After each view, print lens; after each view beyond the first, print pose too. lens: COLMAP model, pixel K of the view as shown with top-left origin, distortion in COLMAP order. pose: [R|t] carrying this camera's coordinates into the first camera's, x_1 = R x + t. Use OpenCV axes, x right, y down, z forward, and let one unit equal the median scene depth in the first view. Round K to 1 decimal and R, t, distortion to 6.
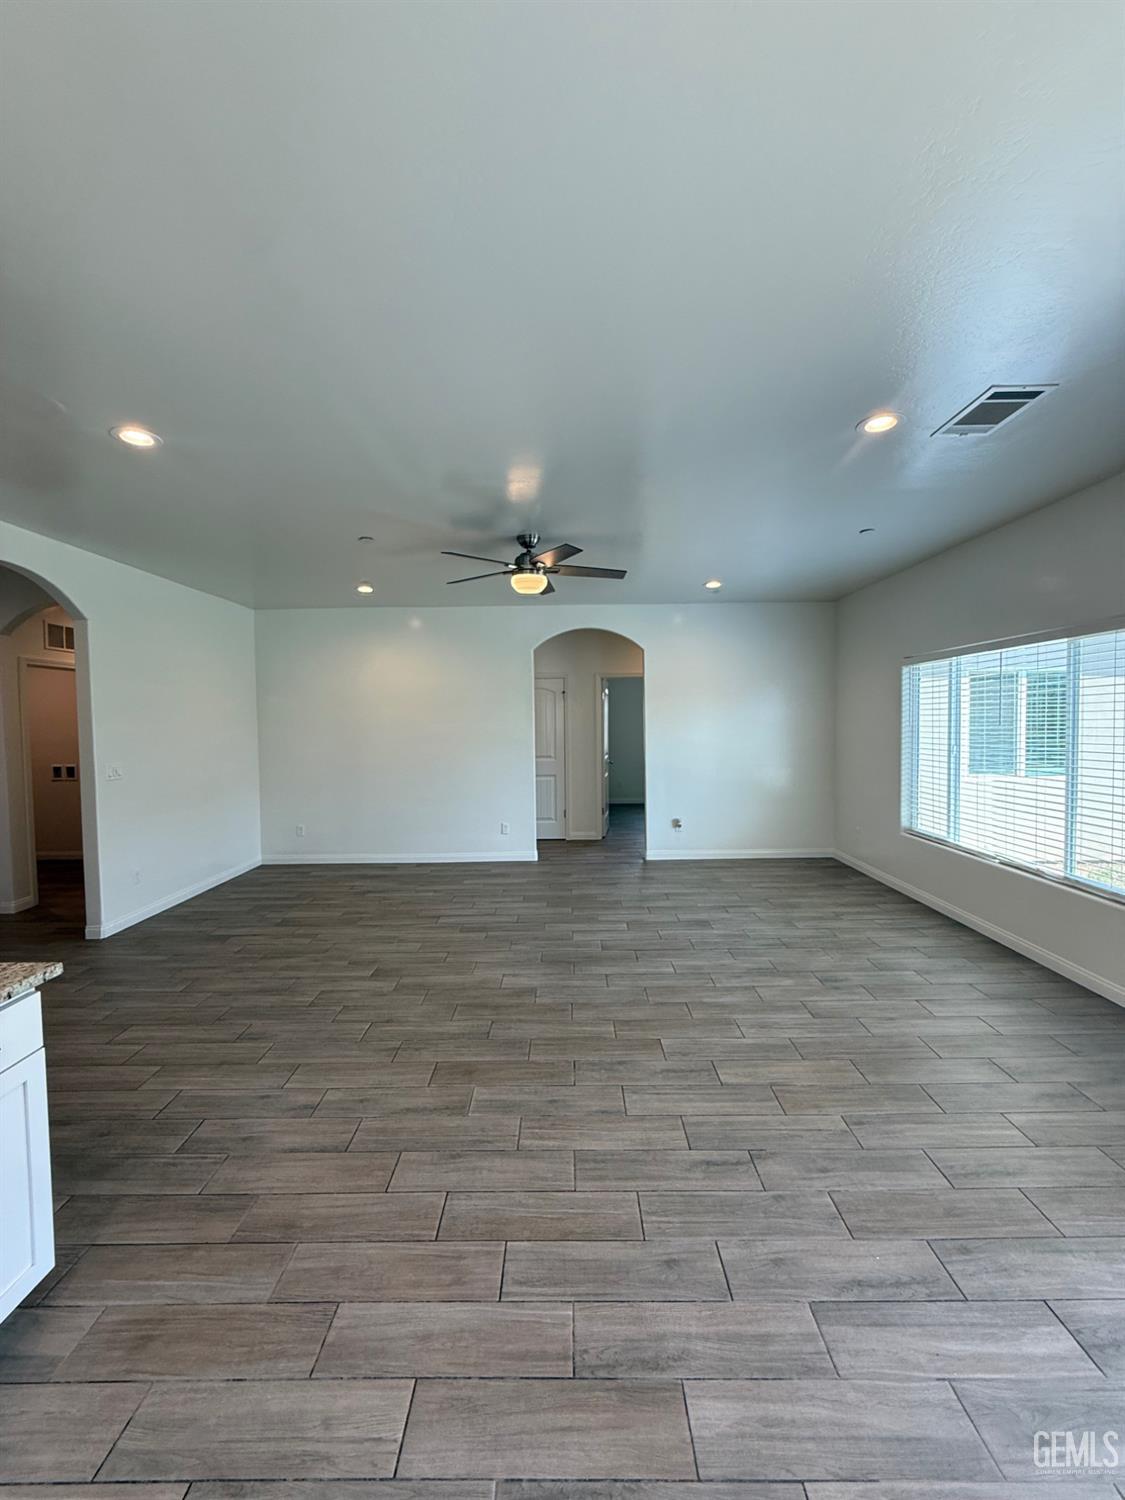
lens RADIAL K [[602.1, 0, 565.3], [0, 602.1, 746.5], [0, 0, 1]] dist [-0.002491, 0.001327]
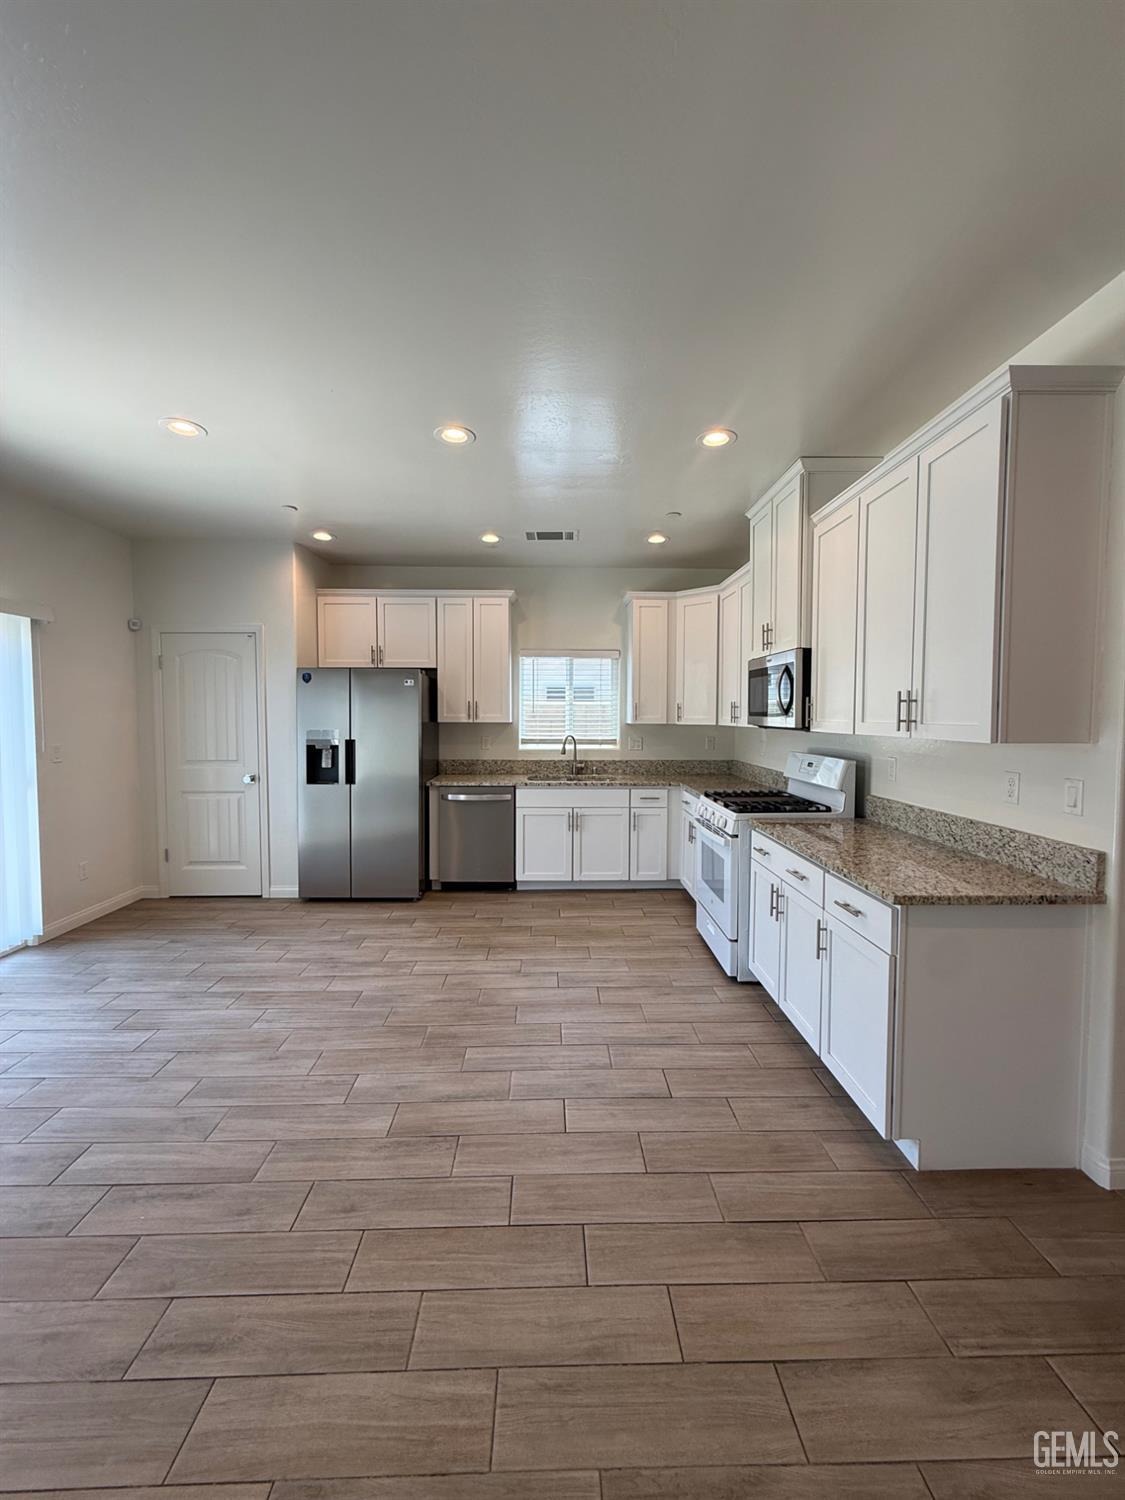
lens RADIAL K [[602.1, 0, 564.6], [0, 602.1, 743.3], [0, 0, 1]] dist [-0.002491, 0.001327]
pose [[-0.999492, 0.010819, -0.029978, -0.176591], [0.007953, 0.995527, 0.094142, -0.038926], [0.030862, 0.093856, -0.995107, 2.000363]]
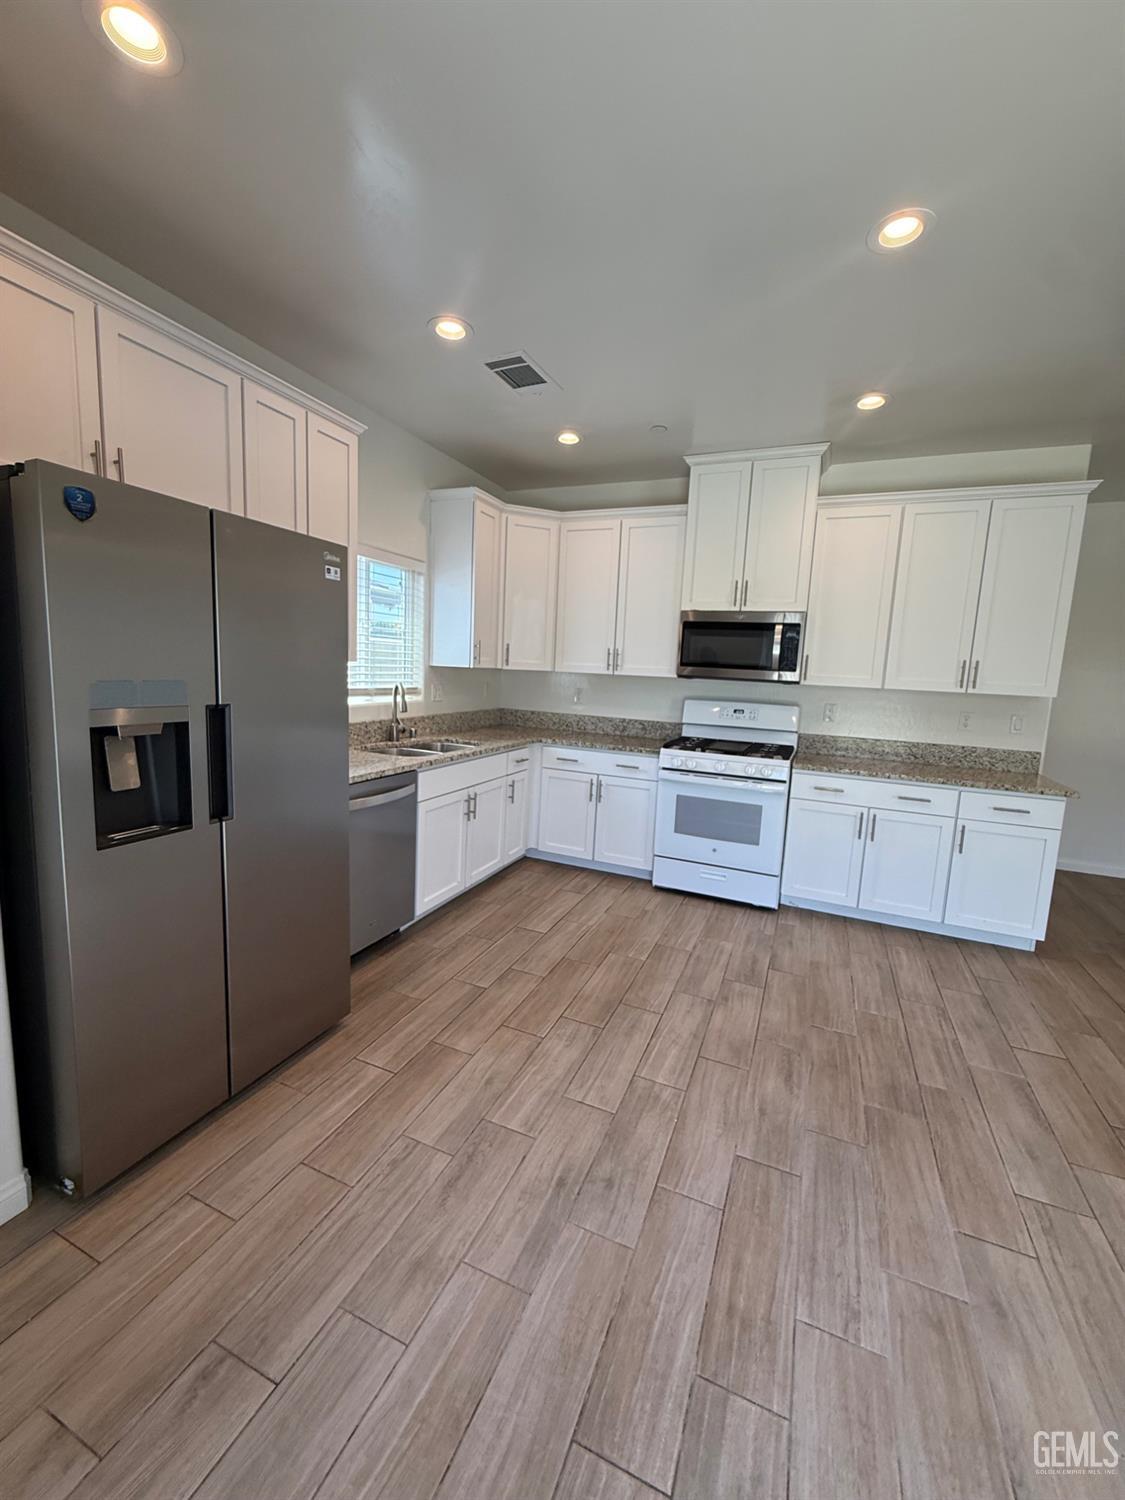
lens RADIAL K [[602.1, 0, 564.0], [0, 602.1, 745.6], [0, 0, 1]] dist [-0.002491, 0.001327]
pose [[-0.388636, 0.115083, -0.914176, 1.418988], [-0.083928, 0.983623, 0.159504, 0.049176], [0.917561, 0.138714, -0.372613, 0.192031]]
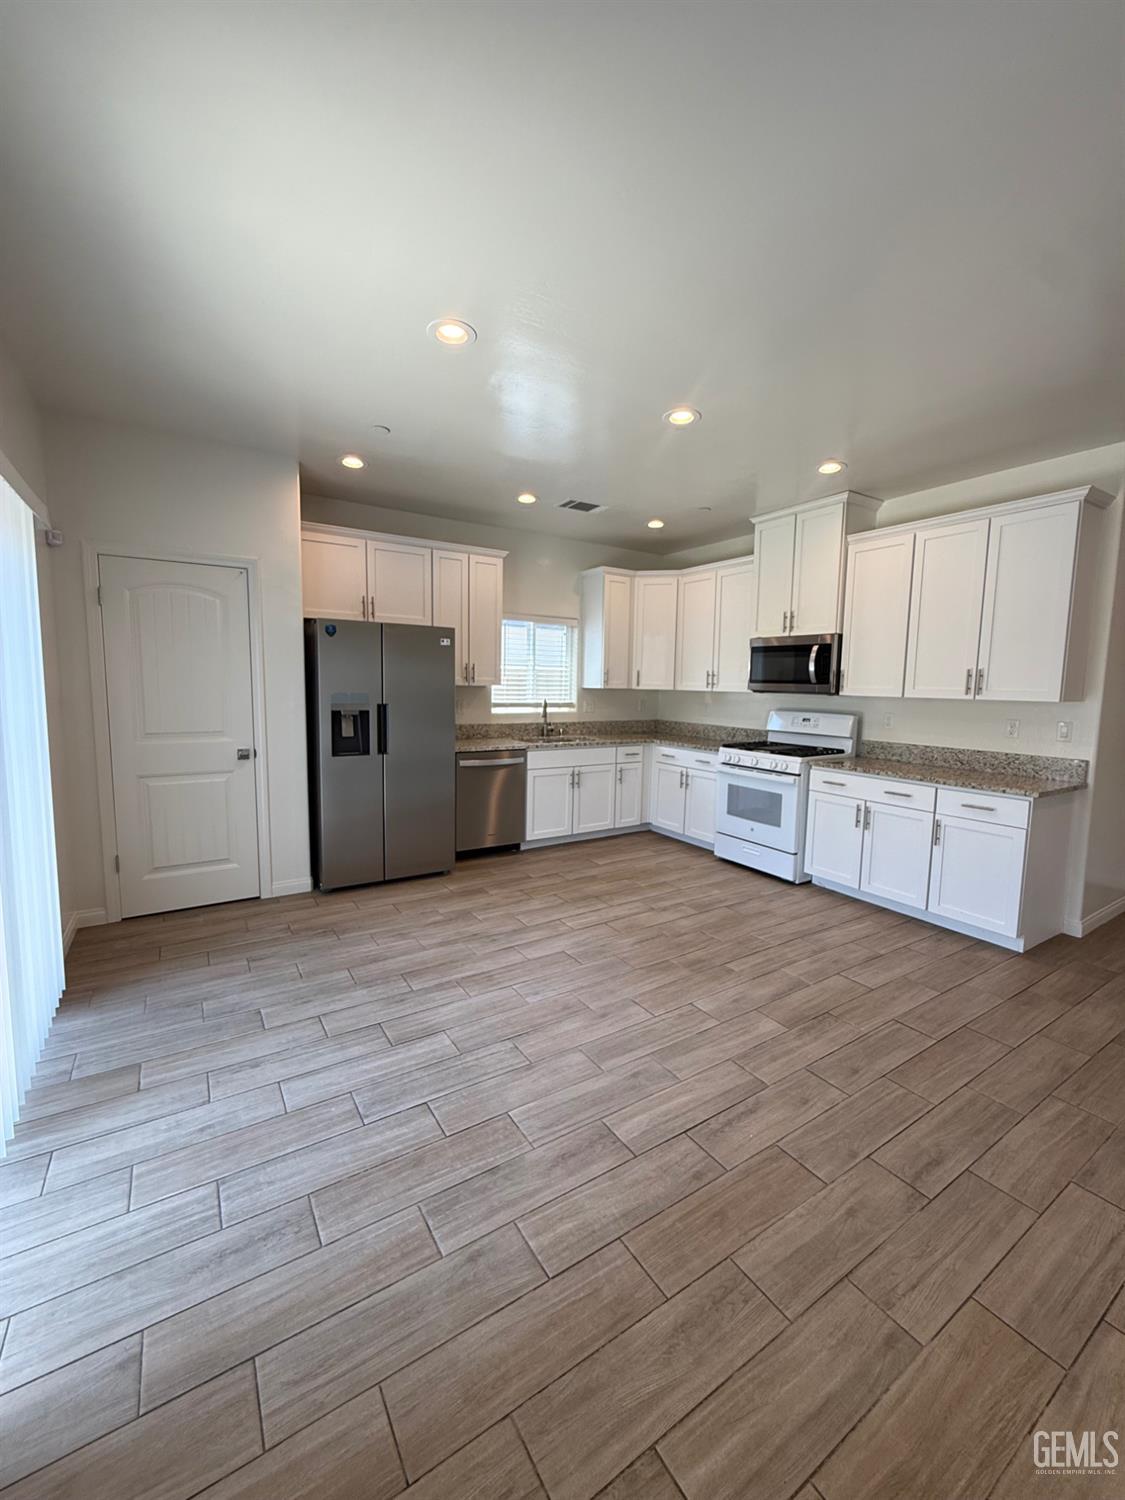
lens RADIAL K [[602.1, 0, 564.4], [0, 602.1, 745.7], [0, 0, 1]] dist [-0.002491, 0.001327]
pose [[-0.838403, 0.054255, -0.542344, 1.411402], [-0.033020, 0.988150, 0.149898, -0.026625], [0.544050, 0.143583, -0.826676, 1.668910]]
